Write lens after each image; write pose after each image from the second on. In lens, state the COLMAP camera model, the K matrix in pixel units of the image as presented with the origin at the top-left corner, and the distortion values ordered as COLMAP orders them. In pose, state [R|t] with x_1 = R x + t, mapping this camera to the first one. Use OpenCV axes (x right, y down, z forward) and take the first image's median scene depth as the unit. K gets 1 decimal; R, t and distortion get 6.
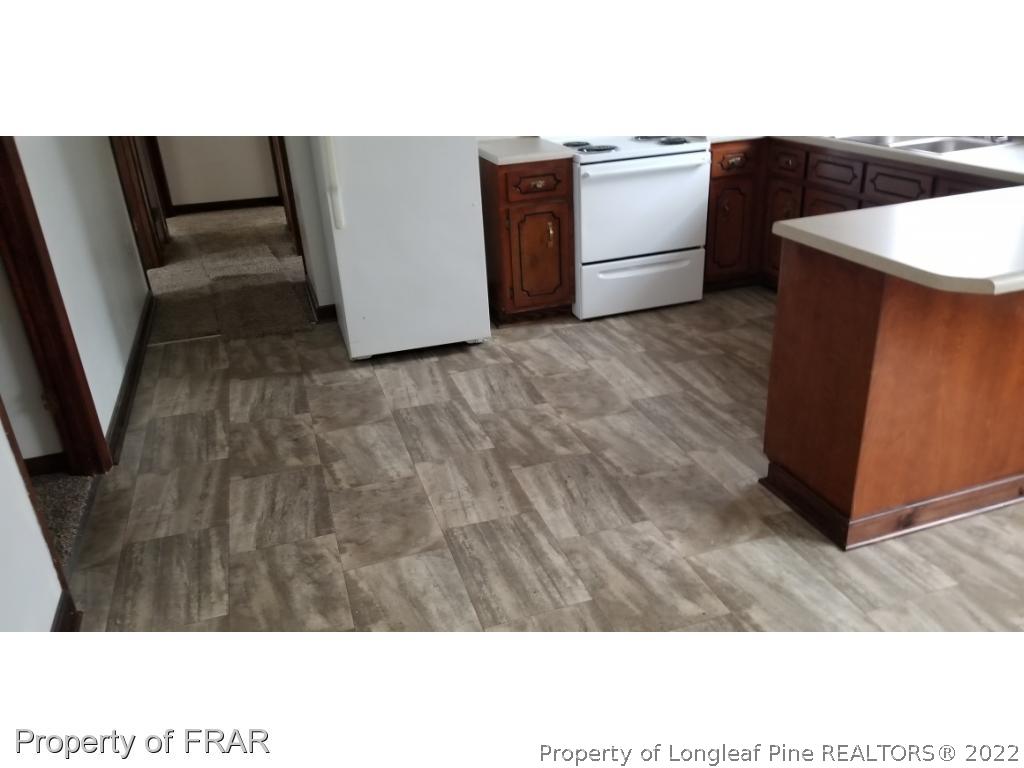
lens RADIAL K [[774.4, 0, 512.0], [0, 774.4, 384.0], [0, 0, 1]] dist [0.049113, -0.003035]
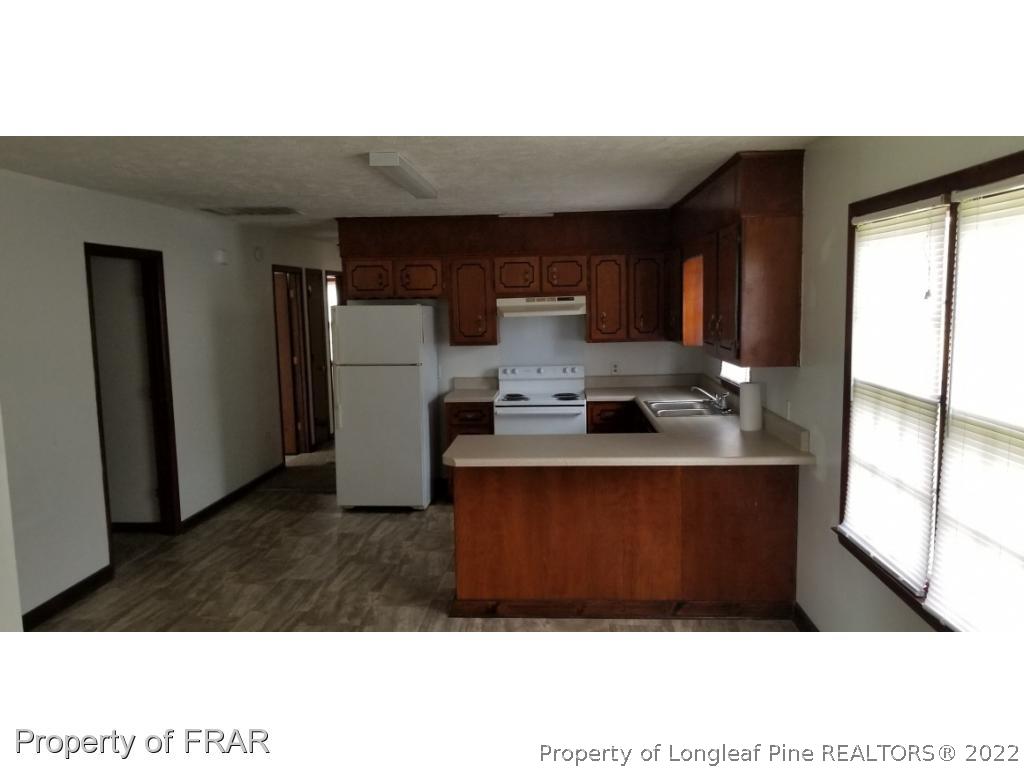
lens RADIAL K [[774.4, 0, 512.0], [0, 774.4, 384.0], [0, 0, 1]] dist [0.049113, -0.003035]
pose [[0.924832, 0.070202, -0.373840, 0.903008], [-0.182271, 0.944425, -0.273566, 0.130921], [0.333859, 0.321143, 0.886231, -0.524236]]
